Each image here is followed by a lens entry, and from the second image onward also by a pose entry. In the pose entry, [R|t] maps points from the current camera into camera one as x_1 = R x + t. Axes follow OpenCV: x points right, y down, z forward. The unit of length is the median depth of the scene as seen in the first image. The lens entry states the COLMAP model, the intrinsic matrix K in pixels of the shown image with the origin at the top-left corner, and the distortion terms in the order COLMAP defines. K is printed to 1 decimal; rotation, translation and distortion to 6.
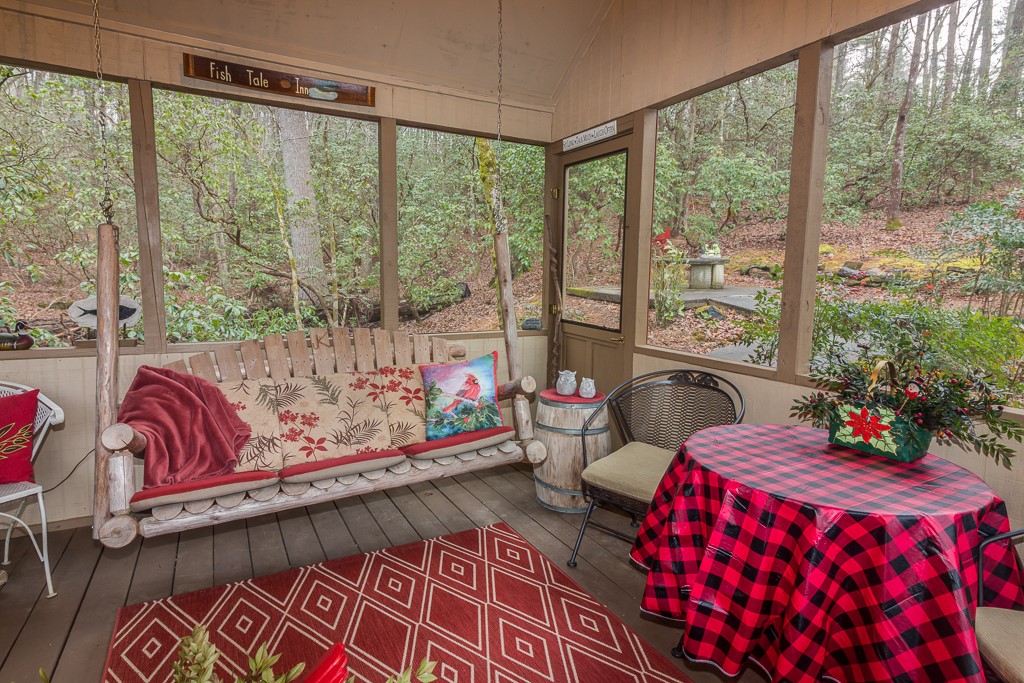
lens RADIAL K [[546.3, 0, 510.5], [0, 546.3, 336.3], [0, 0, 1]] dist [0.000250, 0.000916]
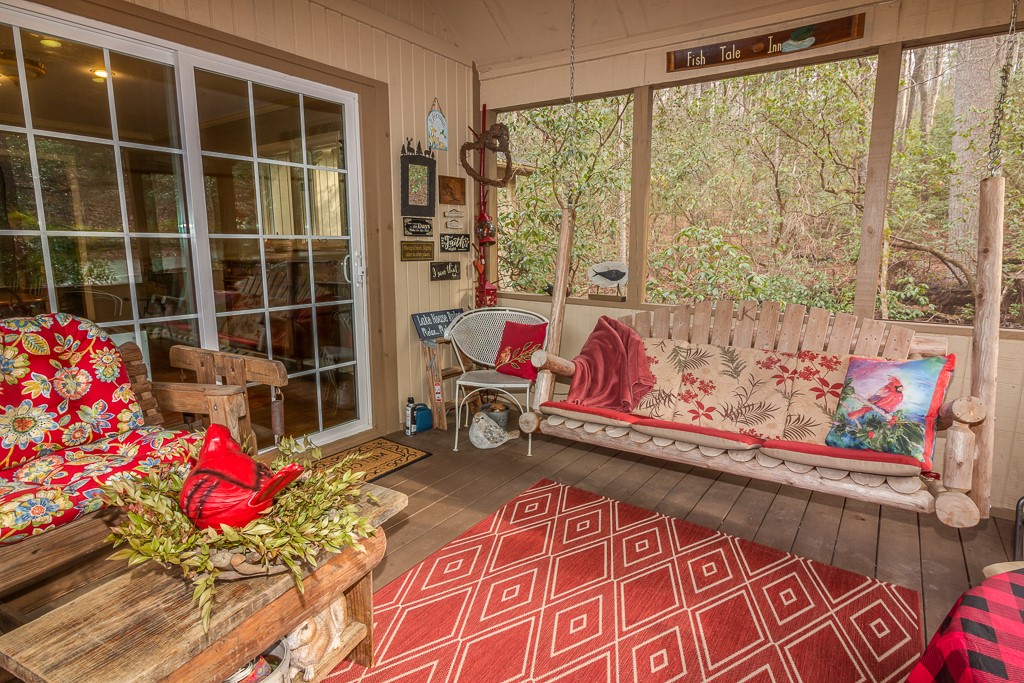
lens RADIAL K [[546.3, 0, 510.5], [0, 546.3, 336.3], [0, 0, 1]] dist [0.000250, 0.000916]
pose [[0.424438, 0.138431, -0.894812, 0.372149], [-0.100315, 0.989349, 0.105474, -0.011511], [0.899883, 0.044996, 0.433804, 0.218661]]
